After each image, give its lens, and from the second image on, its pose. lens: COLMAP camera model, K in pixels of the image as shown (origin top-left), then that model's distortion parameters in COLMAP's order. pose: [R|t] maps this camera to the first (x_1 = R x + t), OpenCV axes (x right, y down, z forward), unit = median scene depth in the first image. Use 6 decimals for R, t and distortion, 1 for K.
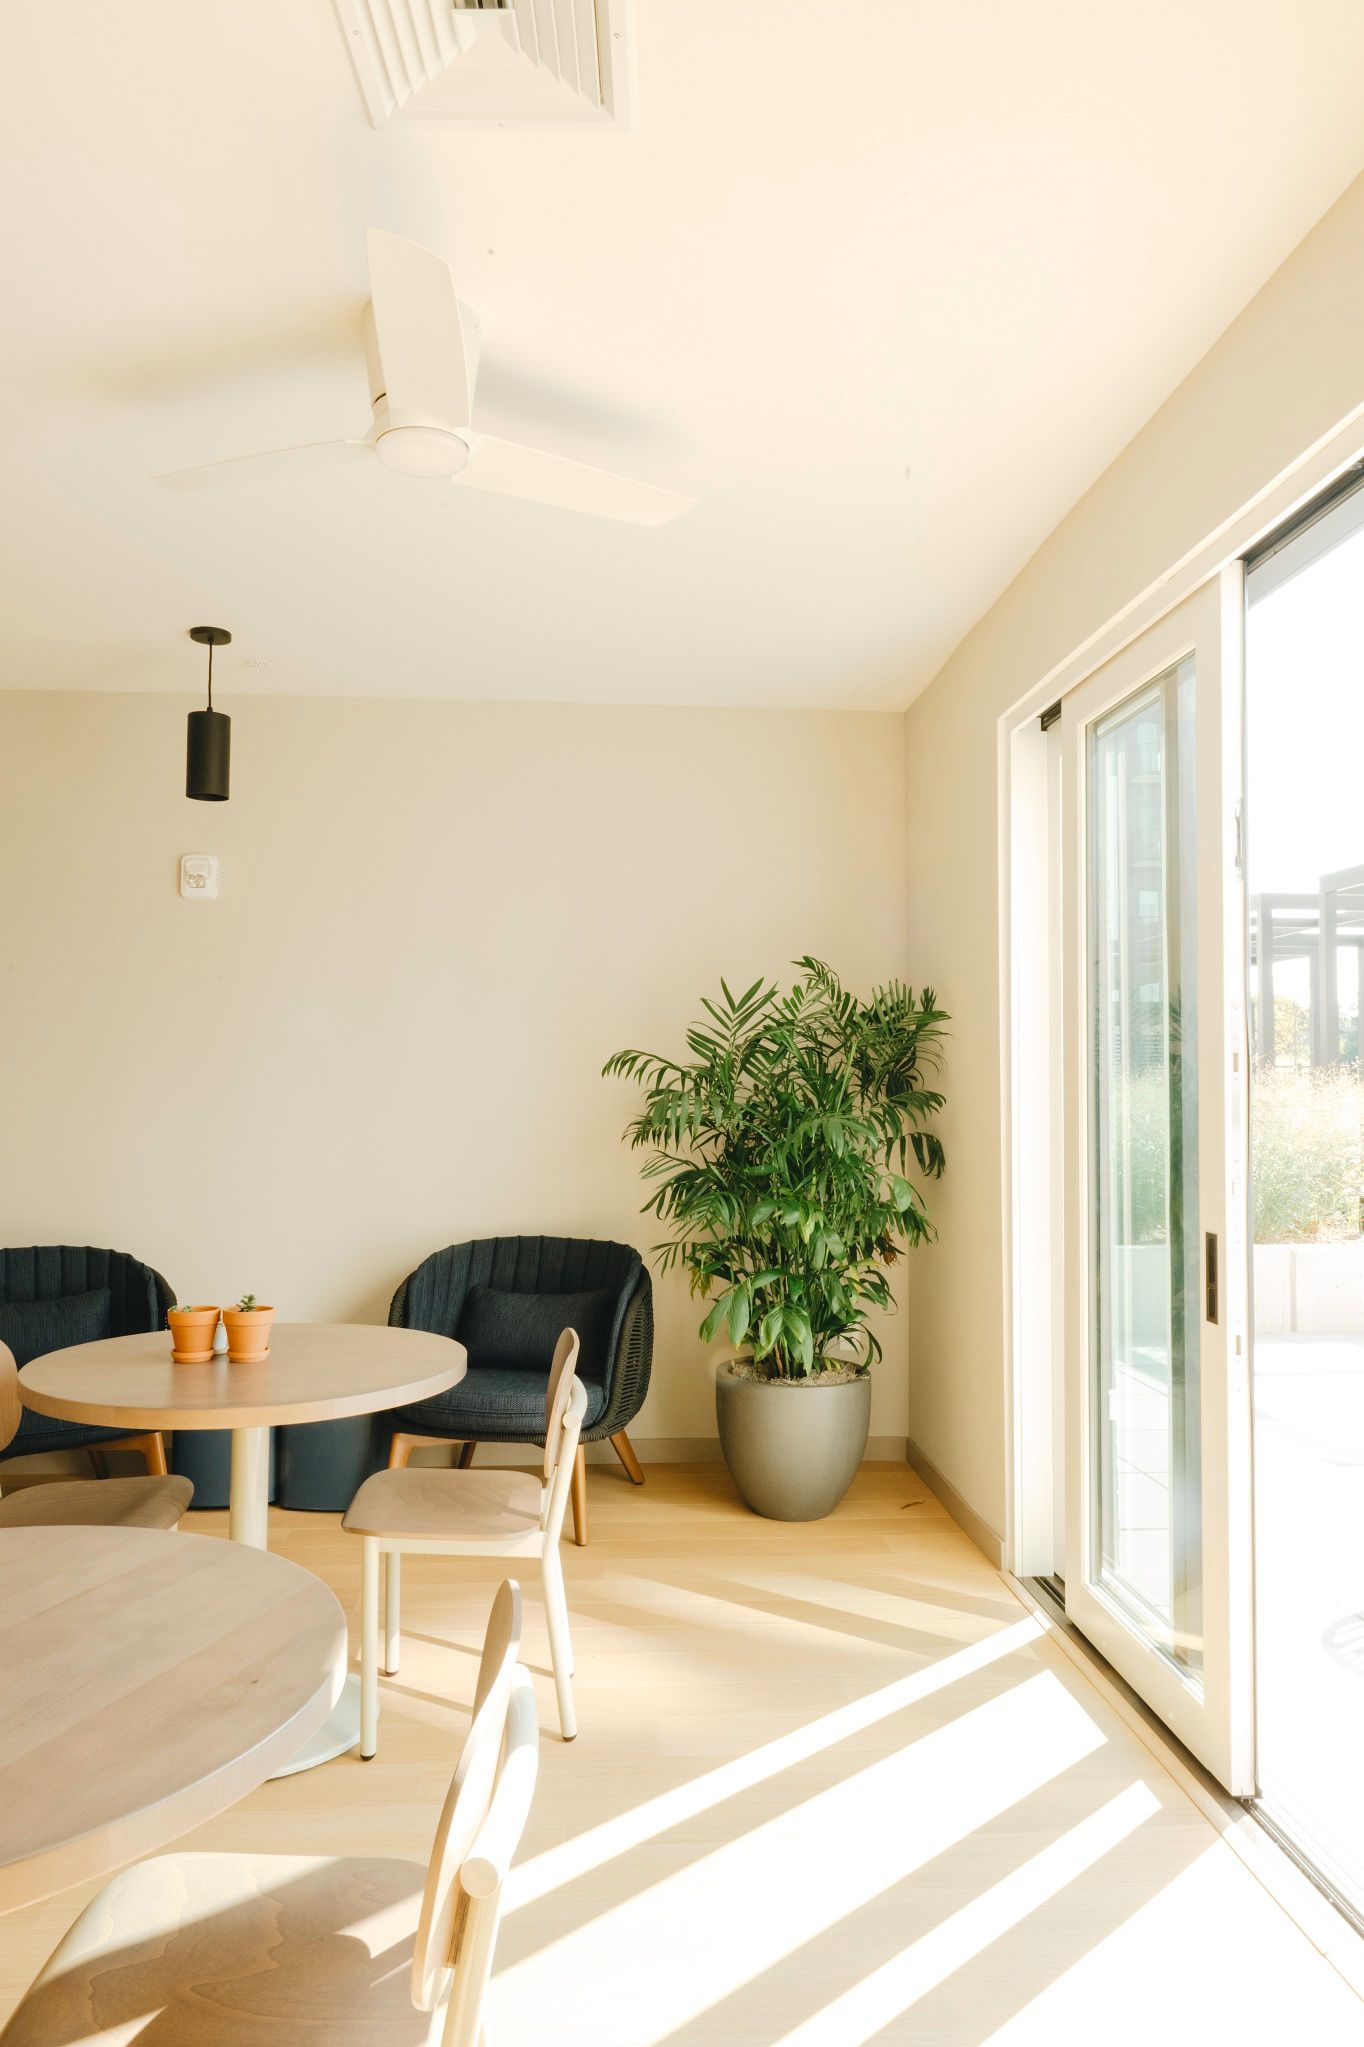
lens RADIAL K [[1376.8, 0, 679.0], [0, 1376.8, 1018.8], [0, 0, 1]] dist [-0.001693, -0.001237]
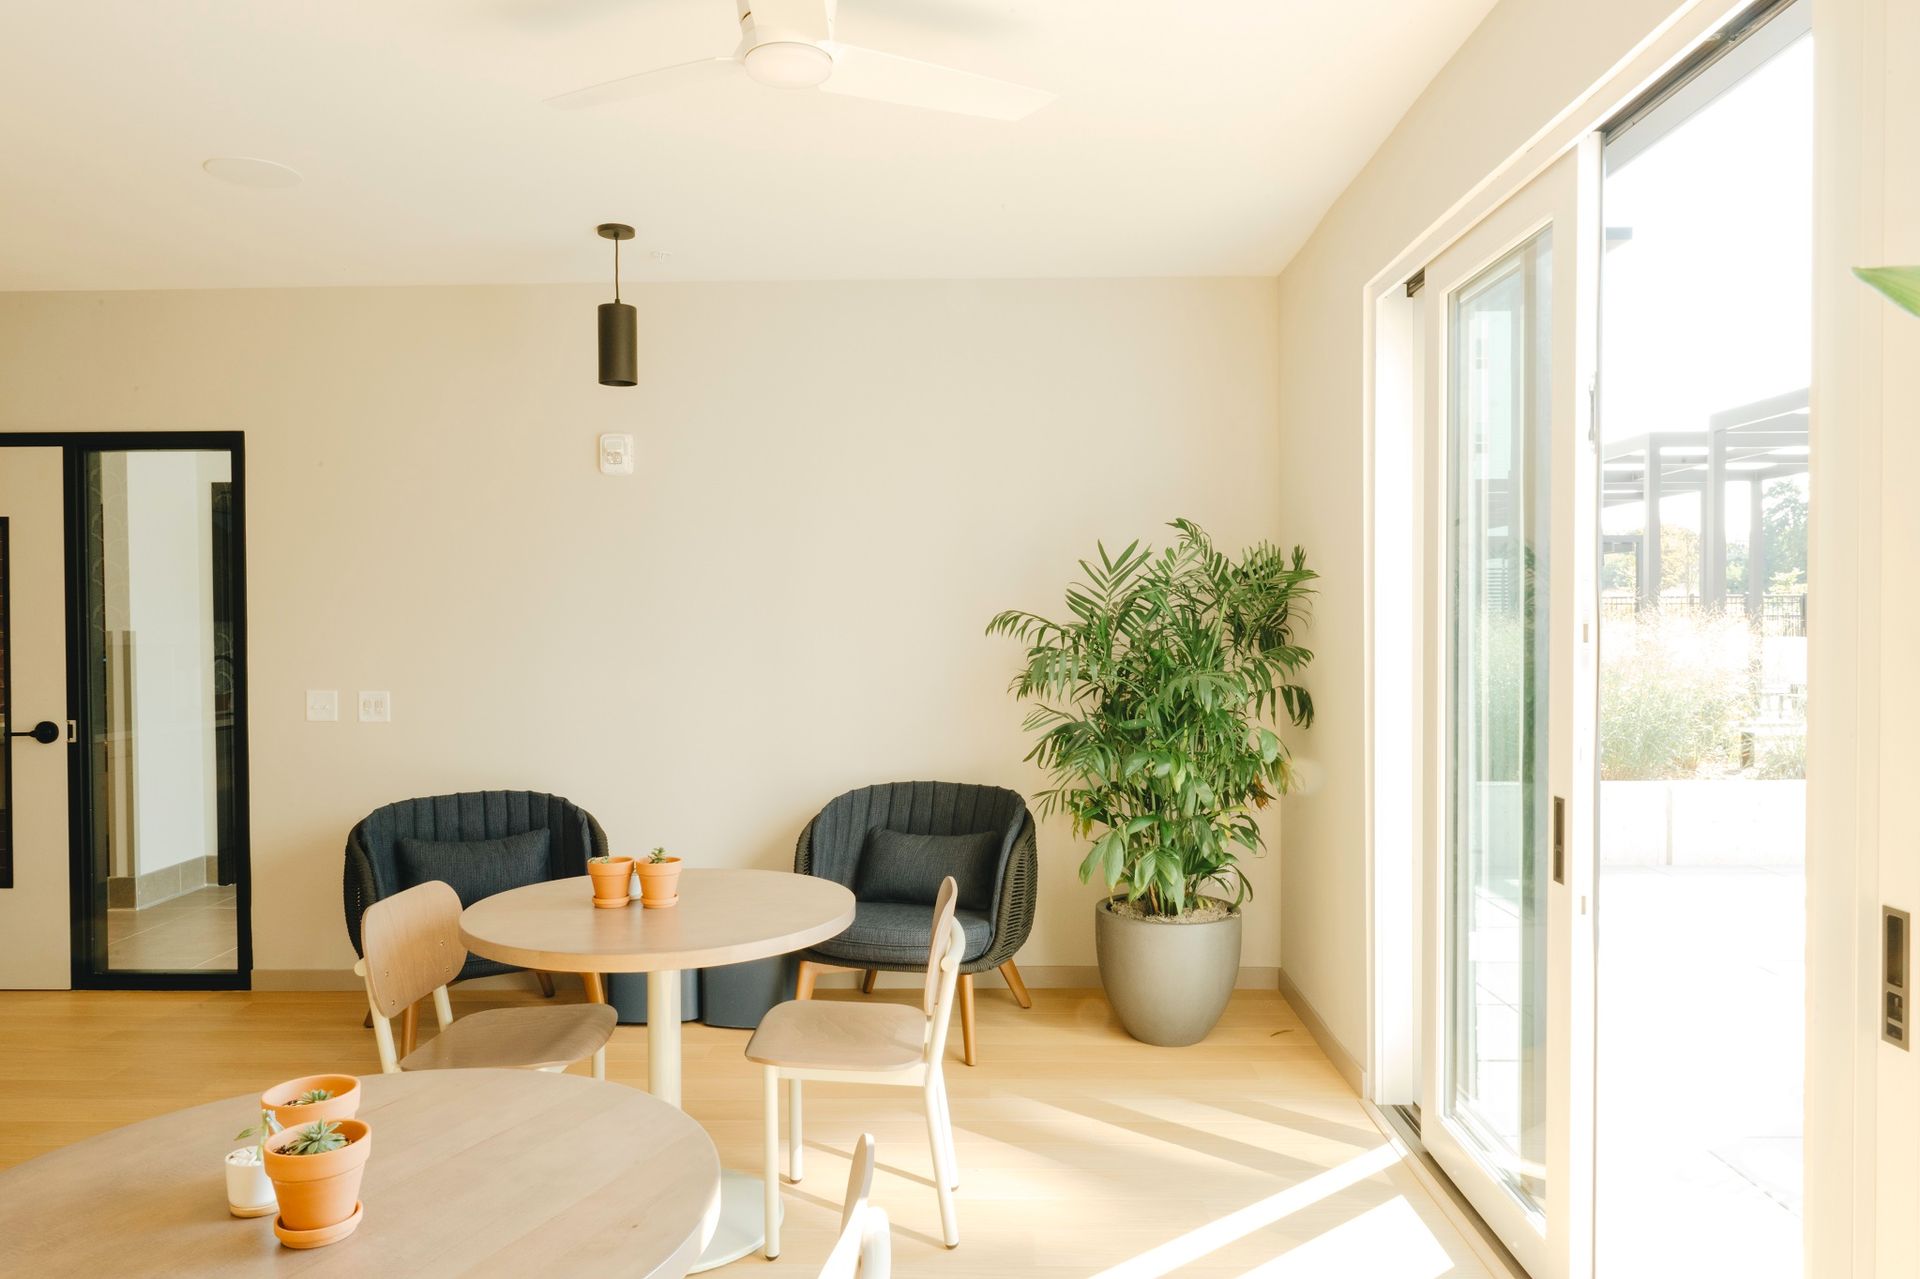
lens RADIAL K [[1291.4, 0, 961.5], [0, 1291.4, 641.2], [0, 0, 1]] dist [-0.001693, -0.001237]
pose [[0.995584, -0.009058, -0.093438, 0.019332], [0.015168, 0.997777, 0.064896, -0.019517], [0.092643, -0.066027, 0.993508, 0.001097]]
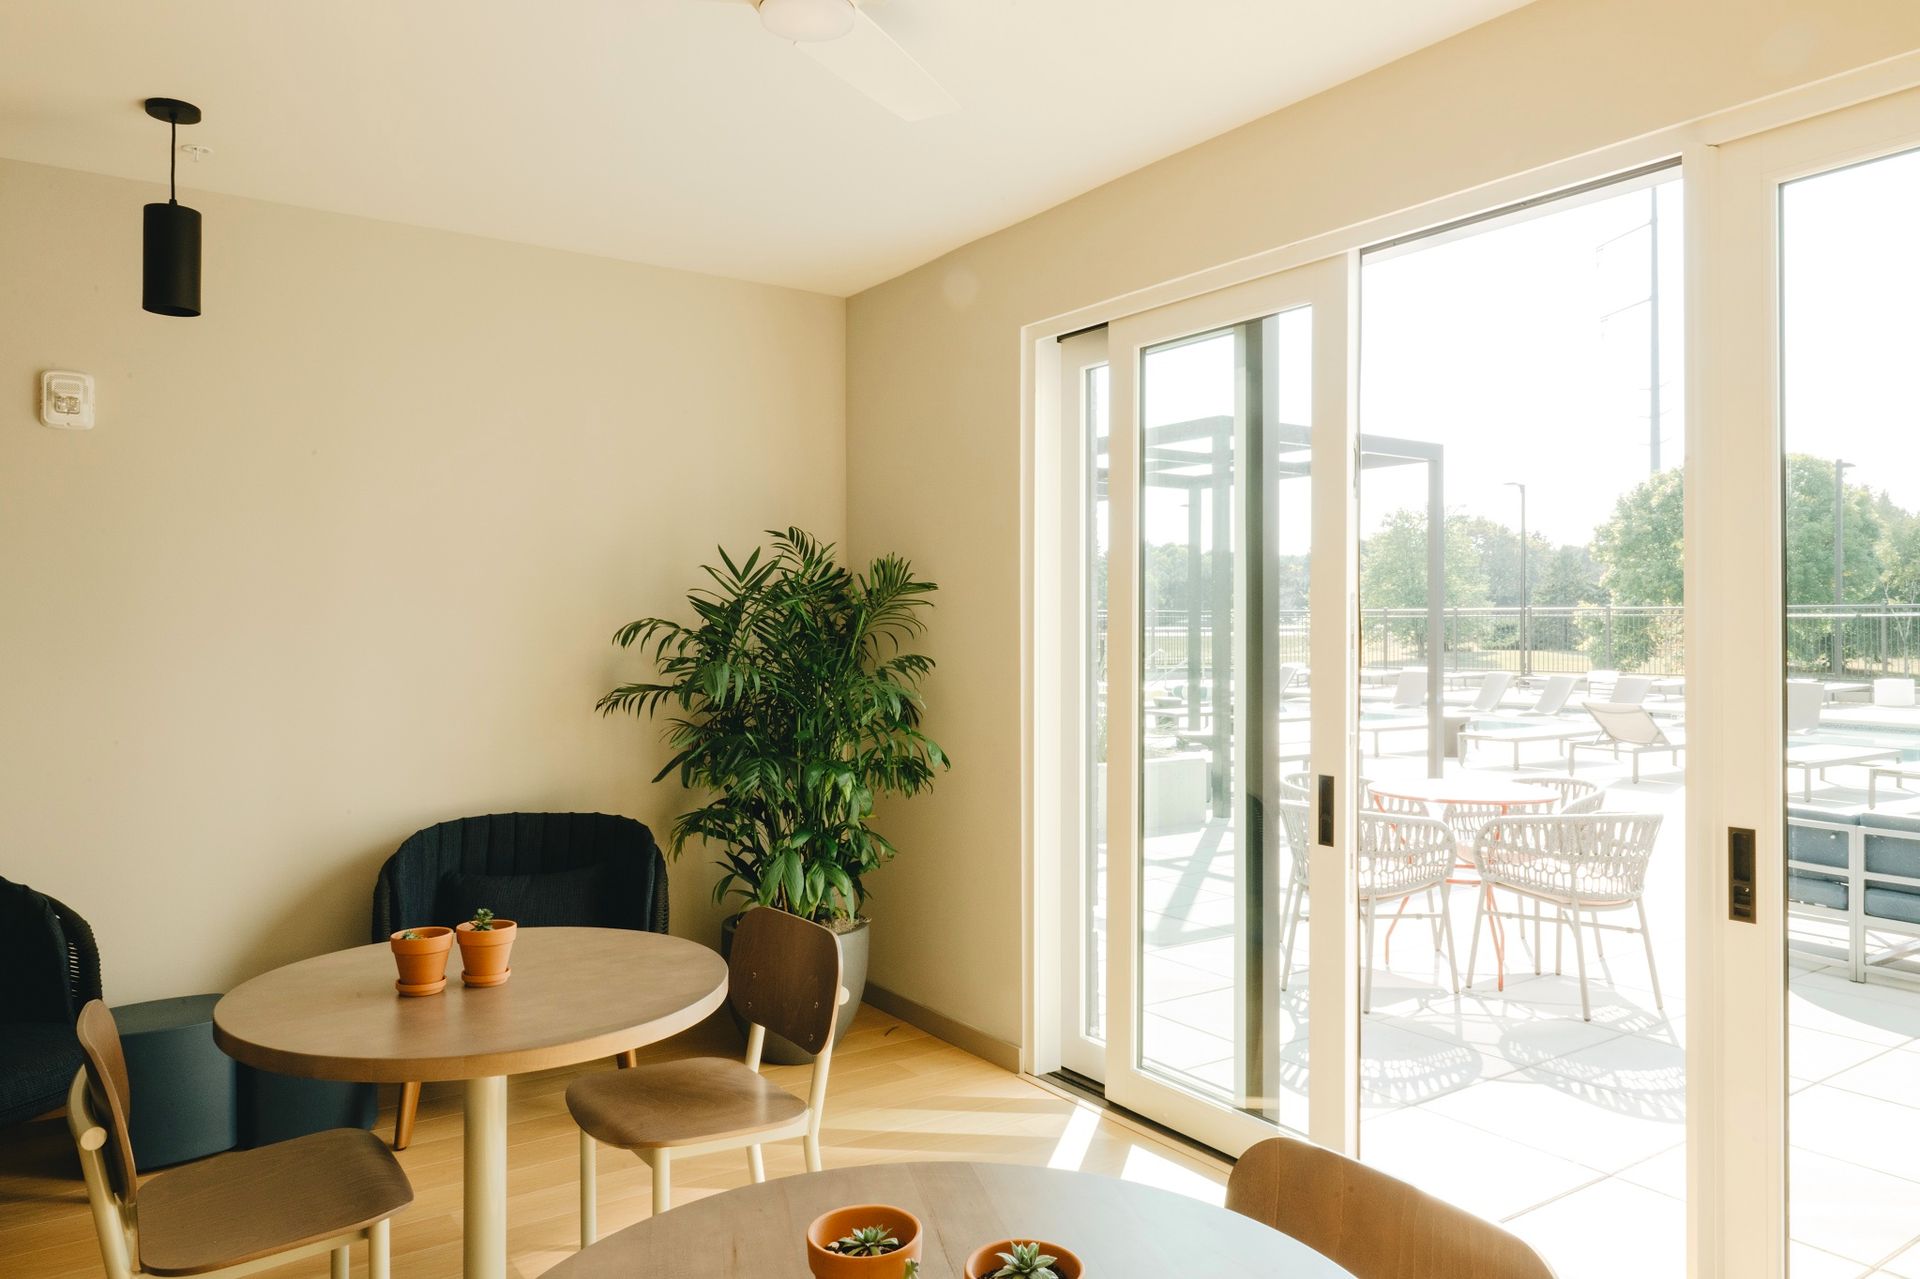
lens RADIAL K [[1307.8, 0, 962.4], [0, 1307.8, 616.8], [0, 0, 1]] dist [0.000085, -0.001627]
pose [[0.863460, 0.000542, 0.504417, -0.318093], [-0.020800, 0.999187, 0.034531, -0.015570], [-0.503988, -0.040308, 0.862770, 0.085066]]
